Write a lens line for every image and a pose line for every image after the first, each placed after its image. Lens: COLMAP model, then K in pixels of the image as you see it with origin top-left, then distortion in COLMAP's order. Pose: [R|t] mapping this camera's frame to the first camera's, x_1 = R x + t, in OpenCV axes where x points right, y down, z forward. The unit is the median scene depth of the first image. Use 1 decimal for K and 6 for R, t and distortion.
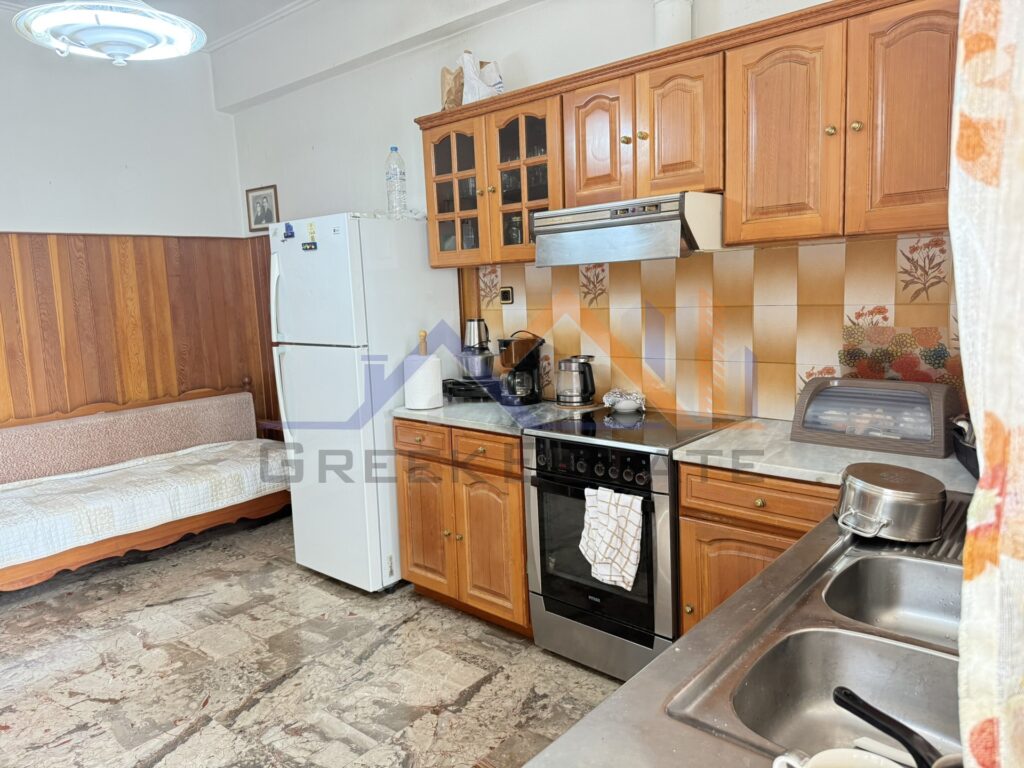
lens RADIAL K [[732.5, 0, 510.6], [0, 732.5, 383.3], [0, 0, 1]] dist [0.023731, -0.035357]
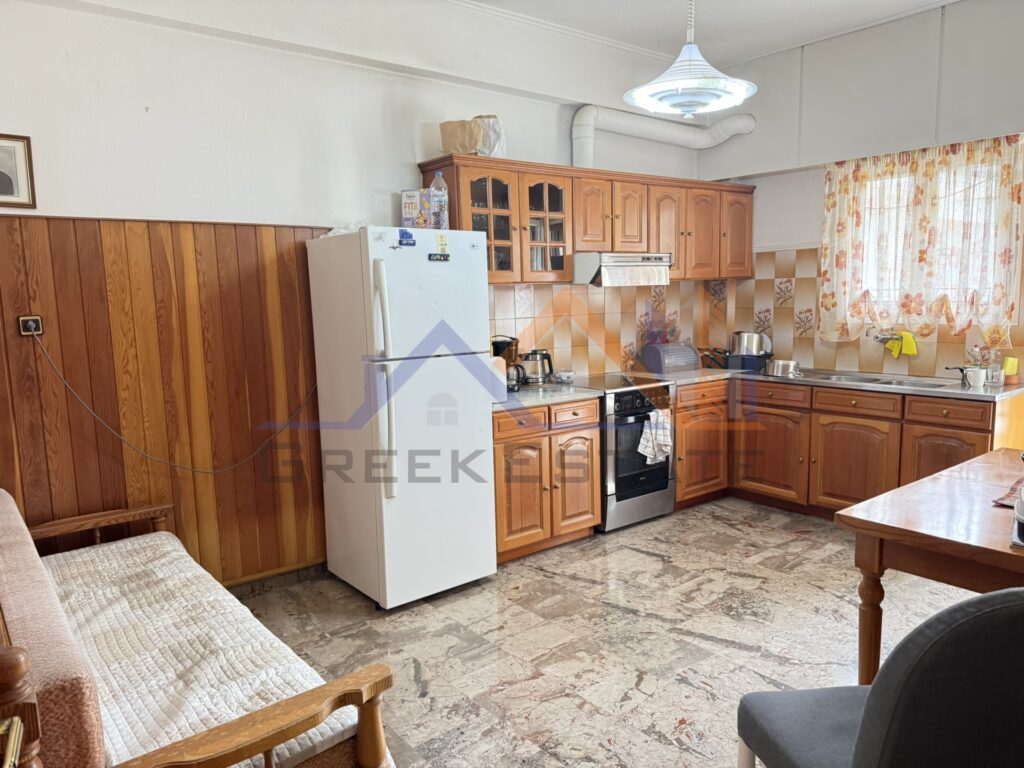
lens RADIAL K [[732.5, 0, 517.0], [0, 732.5, 387.0], [0, 0, 1]] dist [0.023731, -0.035357]
pose [[0.162849, -0.092396, 0.982315, -1.474642], [0.148497, 0.986560, 0.068178, -0.074830], [-0.975412, 0.134768, 0.174381, 0.870491]]
